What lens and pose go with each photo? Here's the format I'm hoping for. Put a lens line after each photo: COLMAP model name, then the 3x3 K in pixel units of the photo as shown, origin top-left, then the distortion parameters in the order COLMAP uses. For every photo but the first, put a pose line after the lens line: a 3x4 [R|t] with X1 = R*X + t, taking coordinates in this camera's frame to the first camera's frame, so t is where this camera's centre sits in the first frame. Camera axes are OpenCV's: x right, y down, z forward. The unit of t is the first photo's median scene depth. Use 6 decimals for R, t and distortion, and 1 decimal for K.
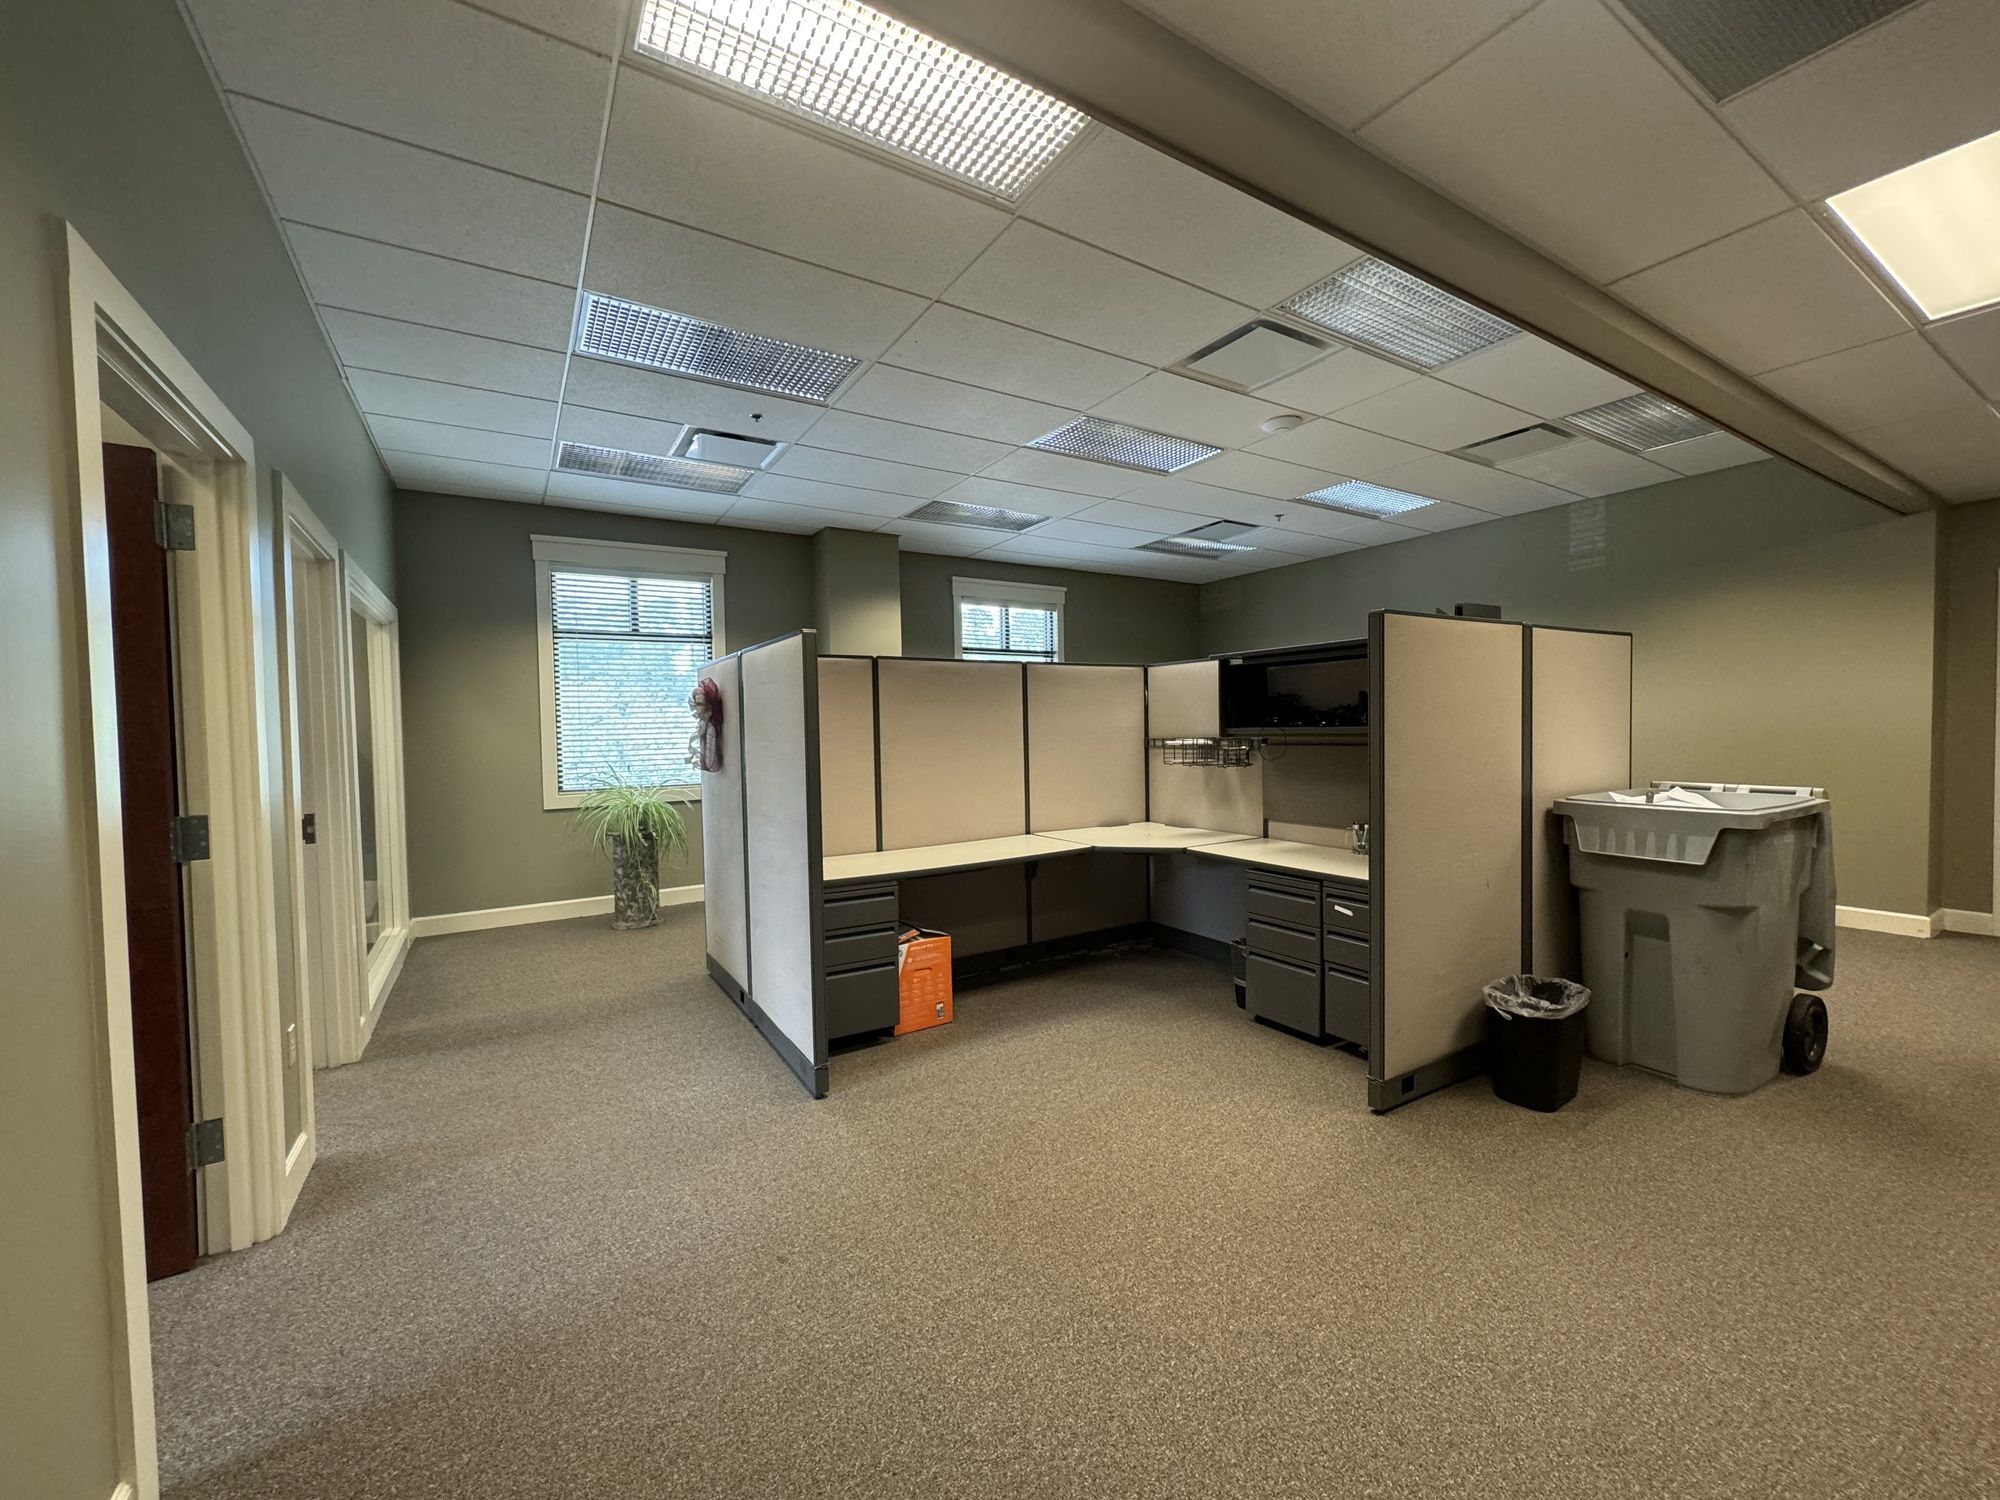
lens RADIAL K [[798.8, 0, 1016.7], [0, 798.8, 760.3], [0, 0, 1]] dist [0.002794, 0.000153]
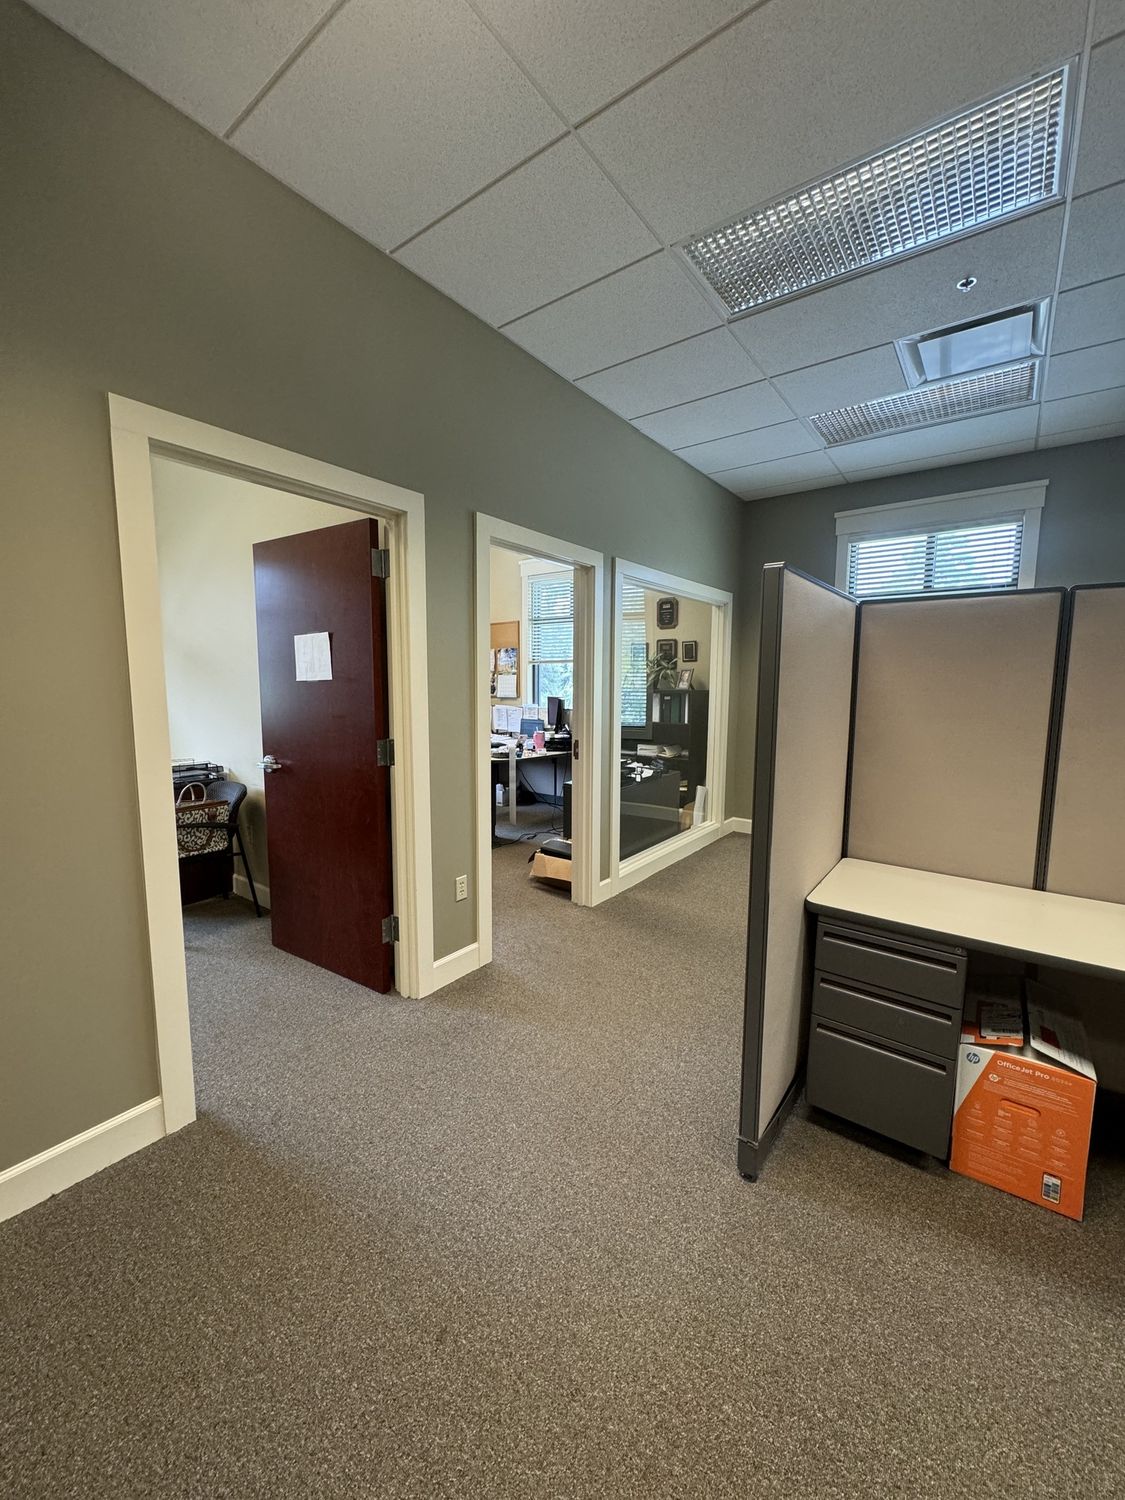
lens RADIAL K [[599.1, 0, 562.5], [0, 599.1, 750.4], [0, 0, 1]] dist [0.002794, 0.000153]
pose [[0.349856, 0.129157, -0.927857, 0.152968], [-0.050624, 0.991610, 0.118943, -0.043649], [0.935435, 0.005359, 0.353459, 0.517391]]
